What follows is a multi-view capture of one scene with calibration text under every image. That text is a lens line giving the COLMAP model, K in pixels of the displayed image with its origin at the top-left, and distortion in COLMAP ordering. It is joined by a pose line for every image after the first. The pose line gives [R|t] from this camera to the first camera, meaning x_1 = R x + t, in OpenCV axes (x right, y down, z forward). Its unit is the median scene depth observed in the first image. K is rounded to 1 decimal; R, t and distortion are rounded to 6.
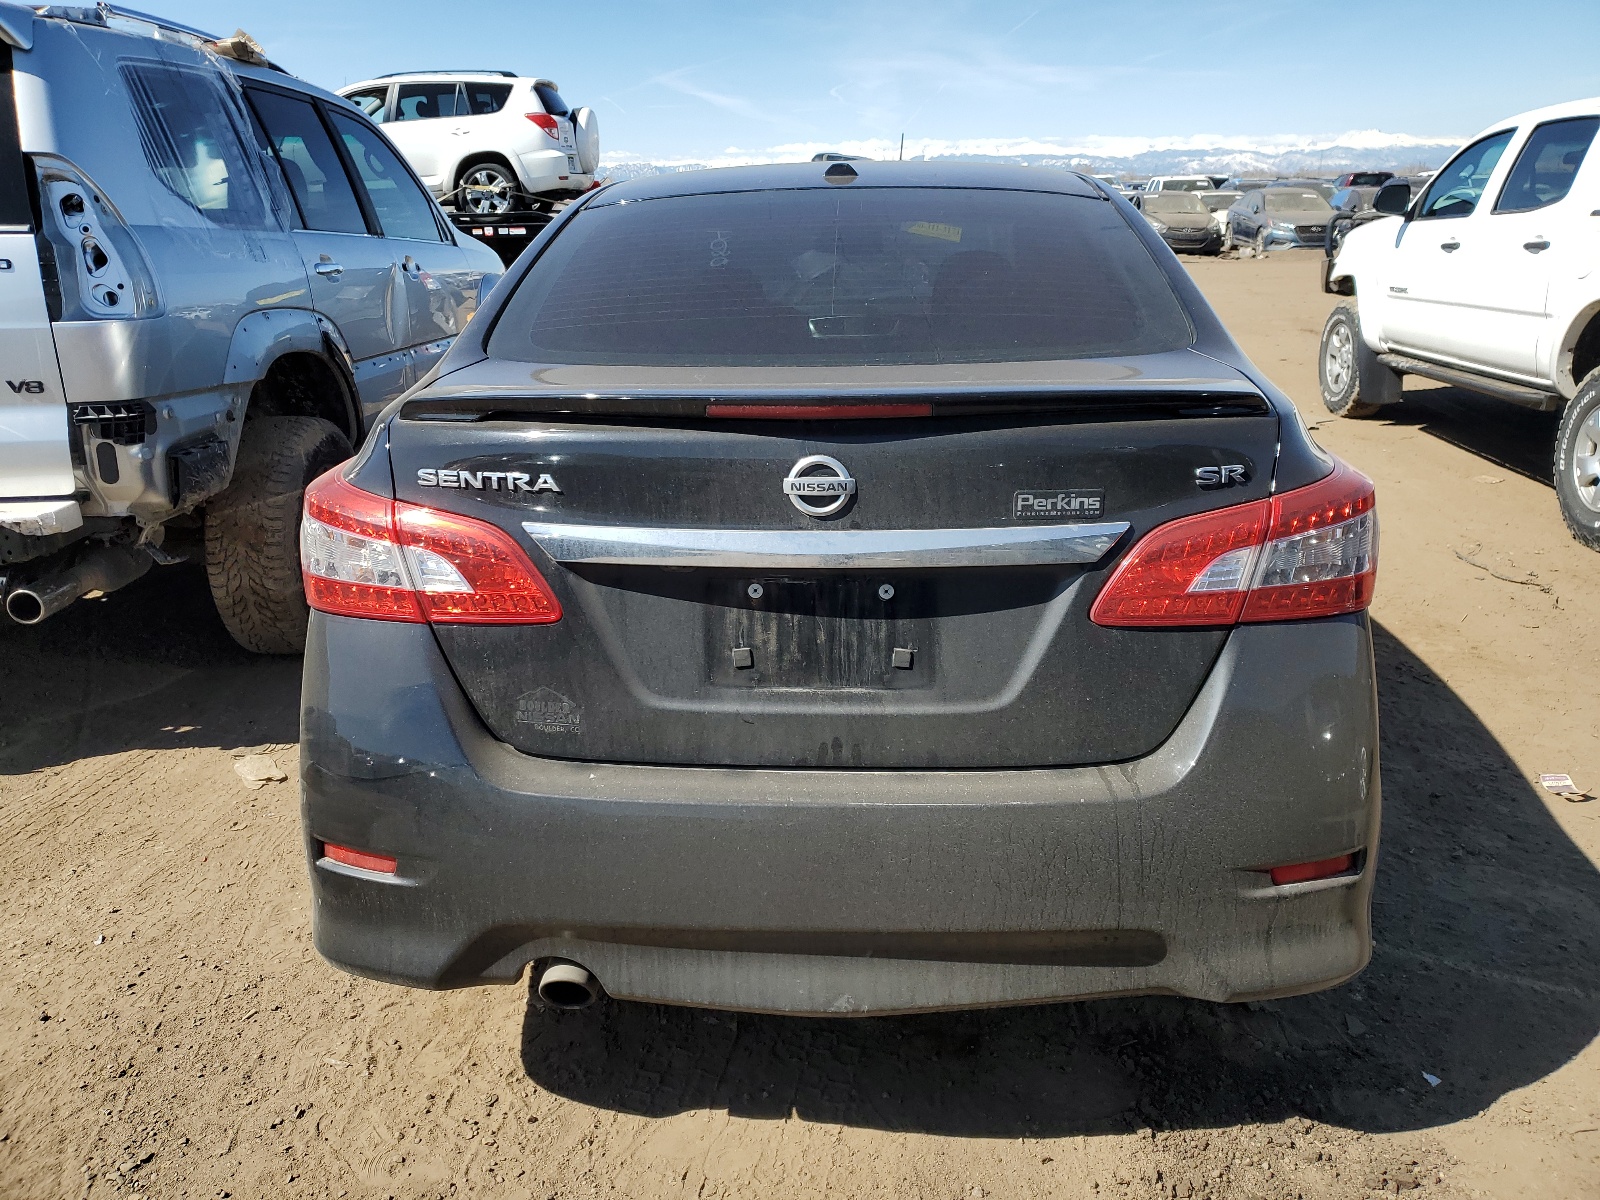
lens RADIAL K [[1208.4, 0, 804.2], [0, 1208.4, 598.1], [0, 0, 1]] dist [-0.011739, 0.060273]
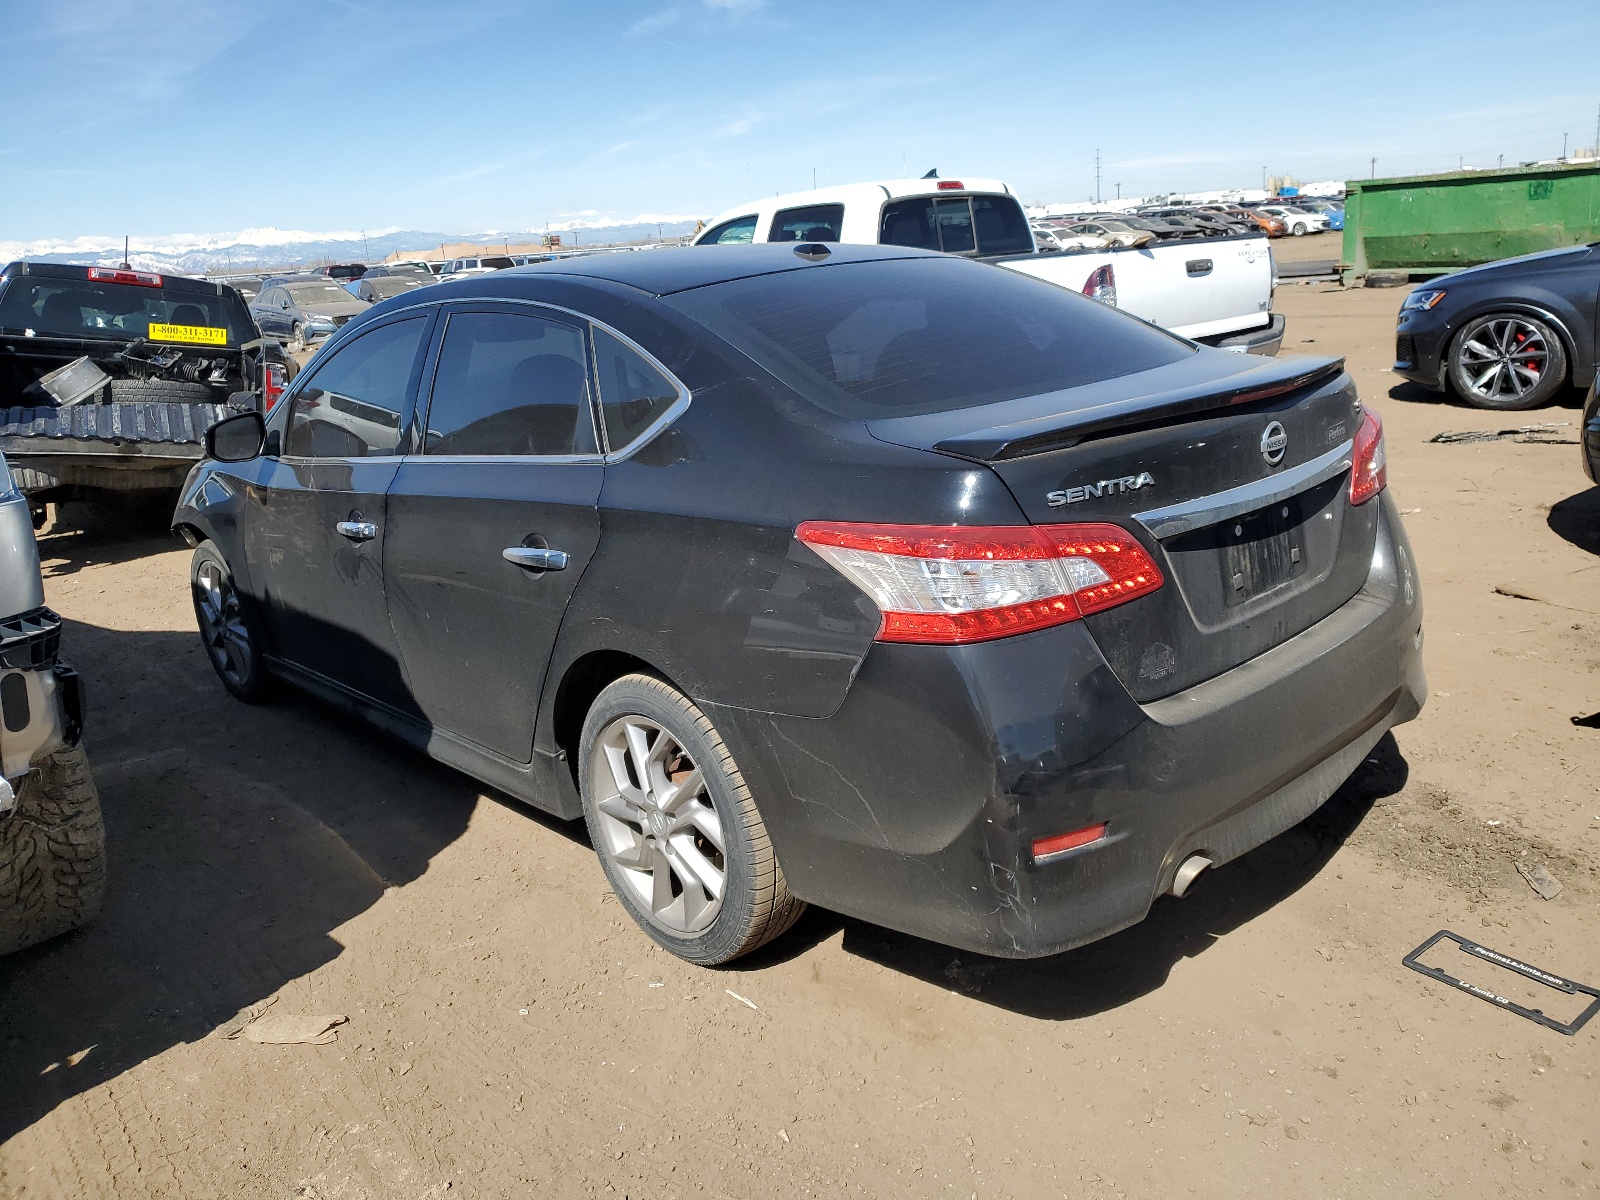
lens RADIAL K [[1208.4, 0, 804.2], [0, 1208.4, 598.1], [0, 0, 1]] dist [-0.011739, 0.060273]
pose [[0.720647, -0.238534, 0.650976, -0.567878], [0.284228, 0.958065, 0.036411, -0.053050], [-0.632363, 0.158787, 0.758224, 0.121847]]
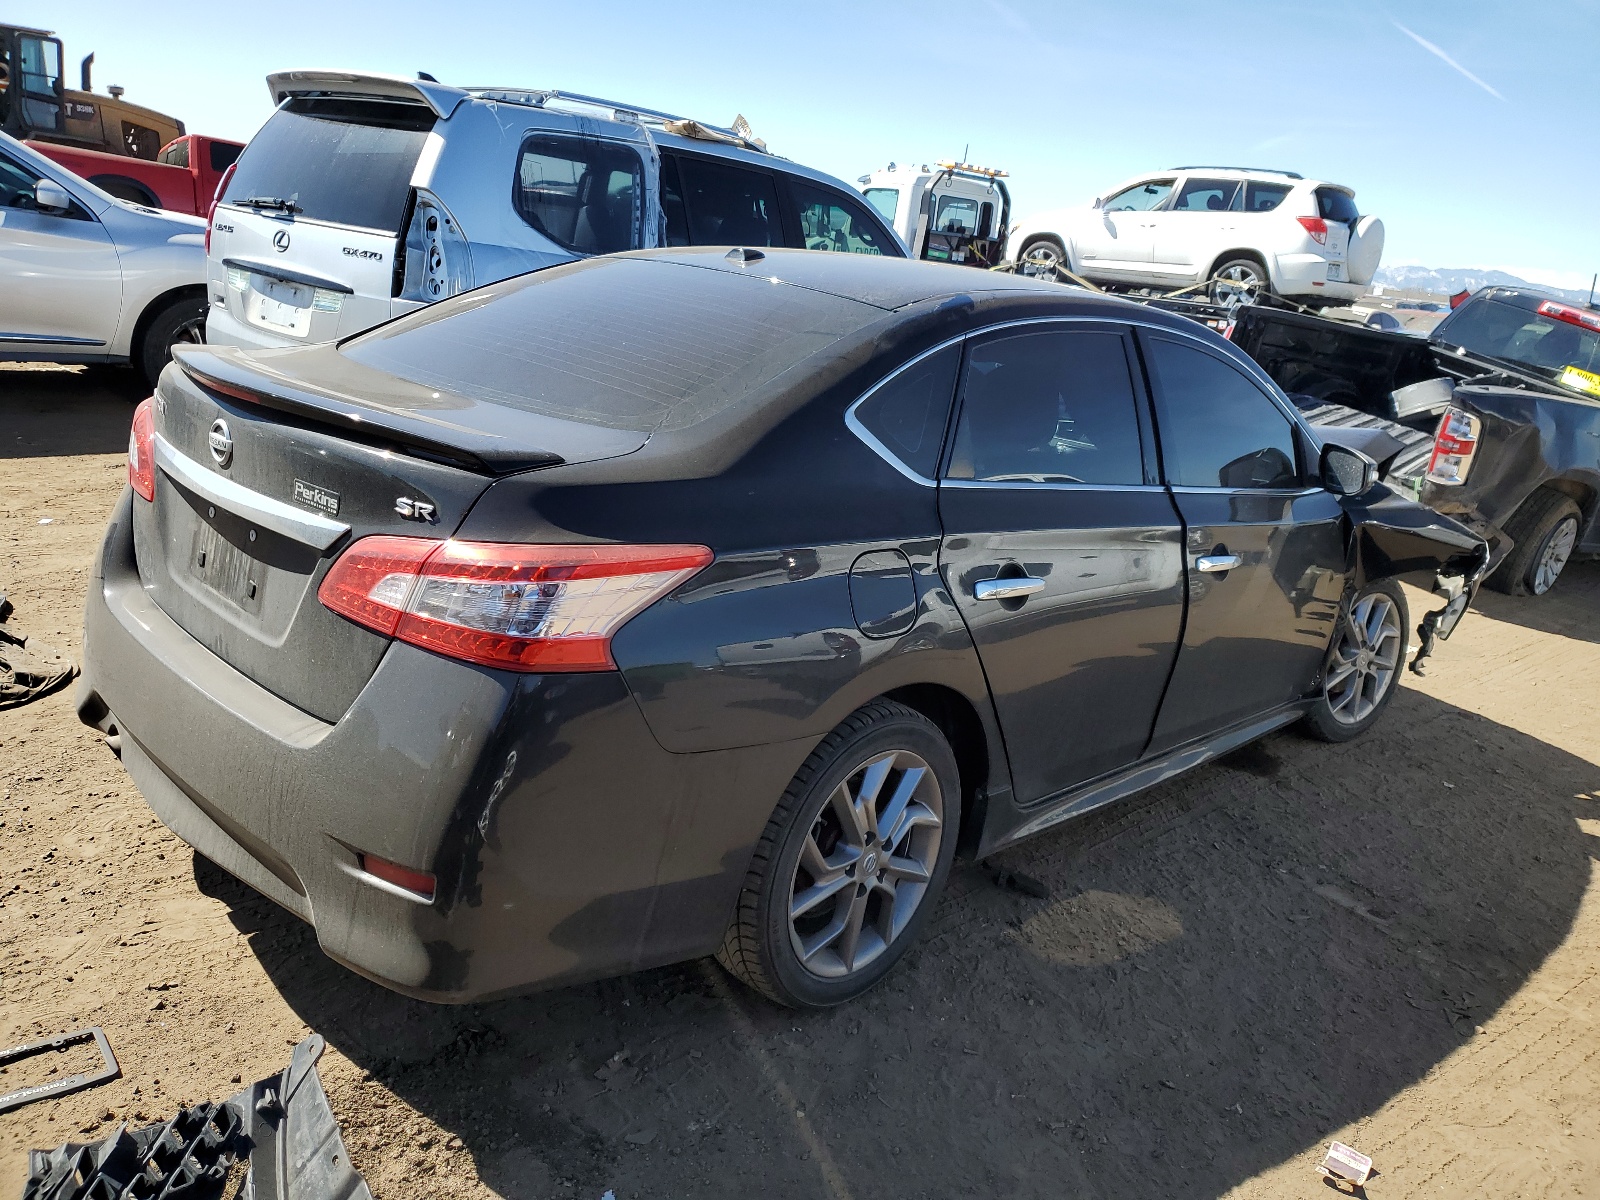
lens RADIAL K [[1208.4, 0, 804.2], [0, 1208.4, 598.1], [0, 0, 1]] dist [-0.011739, 0.060273]
pose [[0.759918, 0.283745, -0.584819, 0.577929], [-0.321956, 0.945885, 0.040577, -0.081959], [0.564685, 0.157451, 0.810148, 0.121722]]
